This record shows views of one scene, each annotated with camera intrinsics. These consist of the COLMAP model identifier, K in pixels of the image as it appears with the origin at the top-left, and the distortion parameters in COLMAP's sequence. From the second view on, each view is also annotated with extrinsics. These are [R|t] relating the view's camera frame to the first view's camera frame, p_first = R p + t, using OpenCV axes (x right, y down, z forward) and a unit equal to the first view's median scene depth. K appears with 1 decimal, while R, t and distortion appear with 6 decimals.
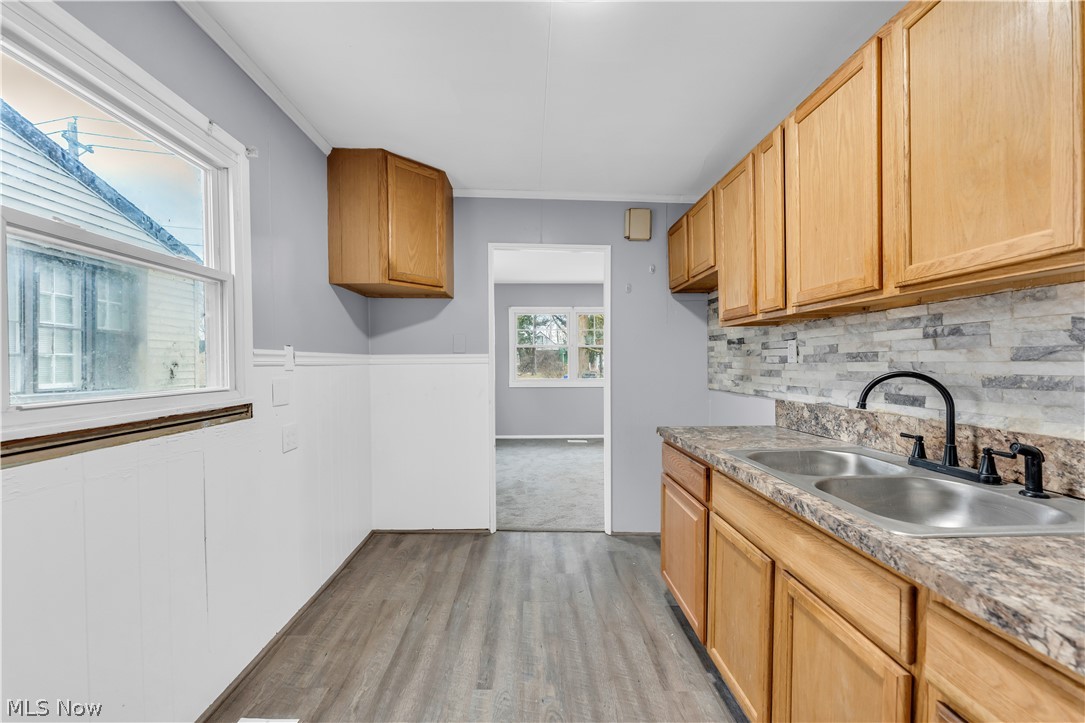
lens RADIAL K [[435.5, 0, 536.4], [0, 435.5, 369.1], [0, 0, 1]] dist [0.000997, 0.000063]
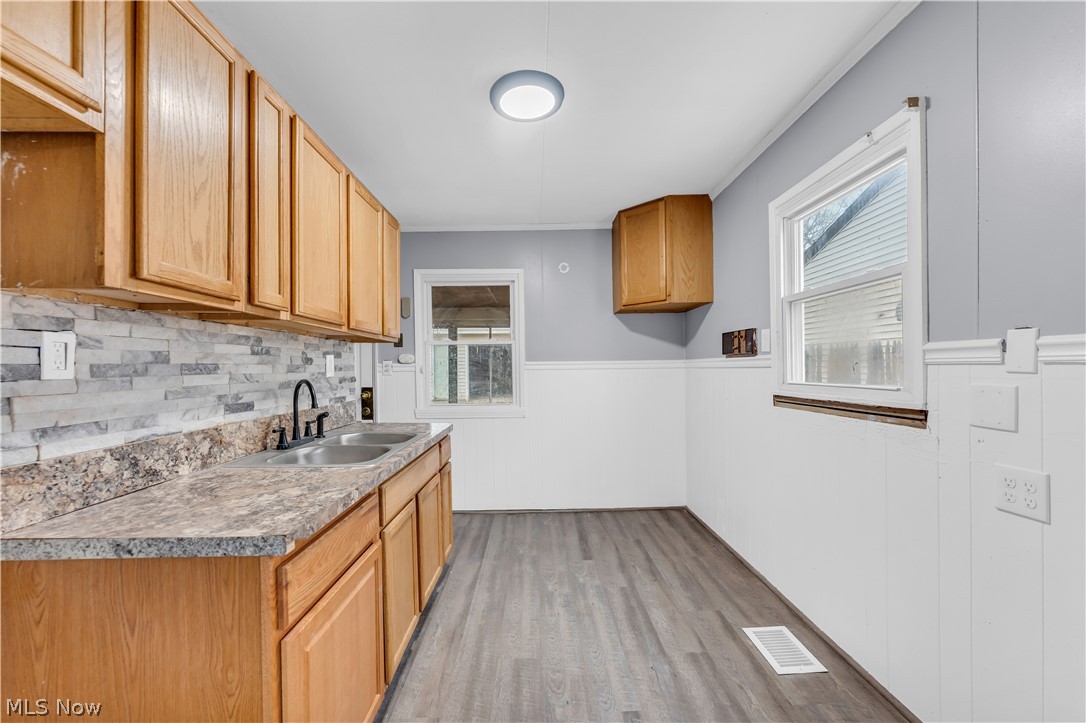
lens RADIAL K [[484.2, 0, 543.0], [0, 484.2, 361.5], [0, 0, 1]] dist [0.000070, 0.000007]
pose [[-0.999773, 0.020847, -0.004371, 0.057174], [0.020837, 0.999780, 0.002257, -0.031344], [0.004417, 0.002166, -0.999988, 2.013044]]
